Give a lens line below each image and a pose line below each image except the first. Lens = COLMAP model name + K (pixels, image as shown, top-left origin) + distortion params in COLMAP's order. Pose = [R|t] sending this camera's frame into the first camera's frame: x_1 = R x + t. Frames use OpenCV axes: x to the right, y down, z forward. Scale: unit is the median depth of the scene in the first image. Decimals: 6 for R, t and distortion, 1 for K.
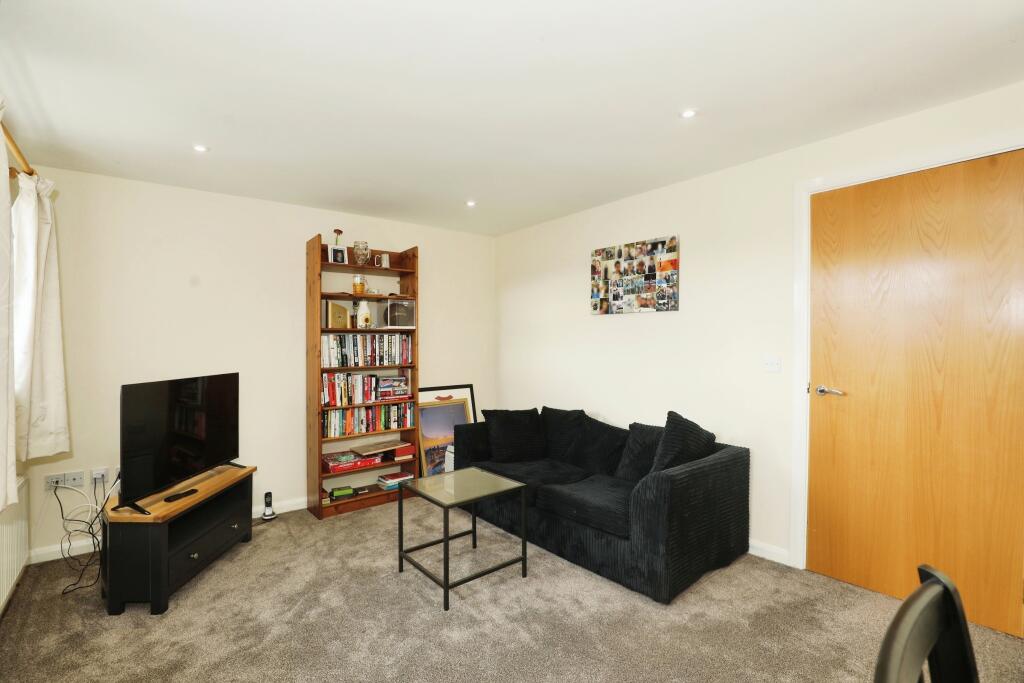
lens RADIAL K [[484.4, 0, 520.7], [0, 484.4, 346.9], [0, 0, 1]] dist [-0.001157, -0.000239]
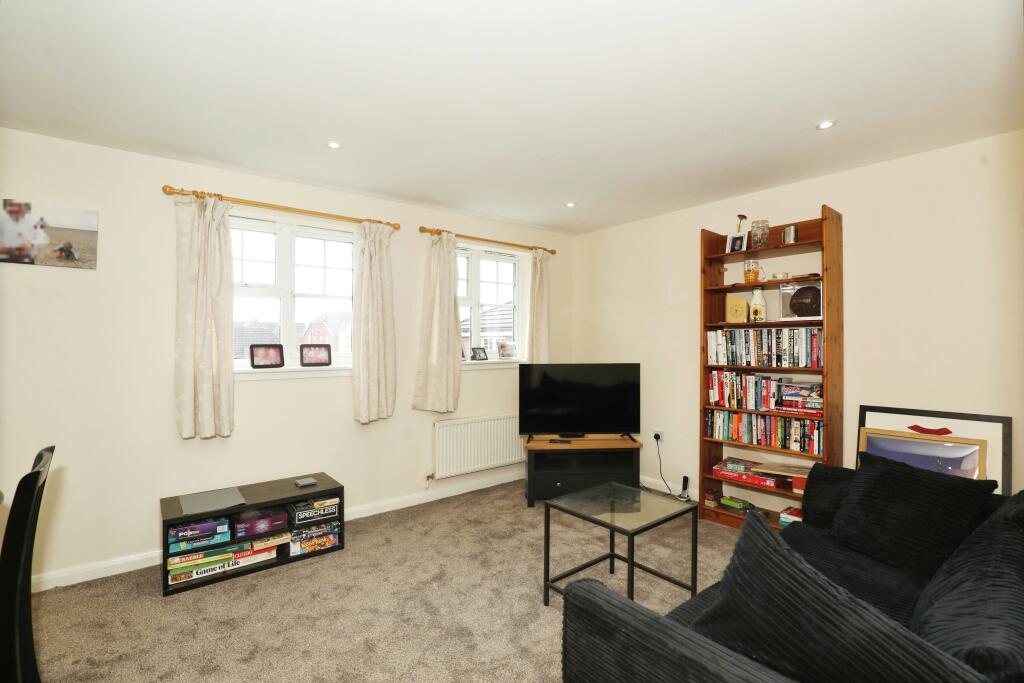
lens RADIAL K [[480.5, 0, 531.0], [0, 480.5, 339.3], [0, 0, 1]] dist [-0.000657, -0.000047]
pose [[0.015006, -0.005930, -0.999870, 0.513746], [-0.012682, 0.999901, -0.006121, 0.002467], [0.999807, 0.012772, 0.014929, 0.586165]]
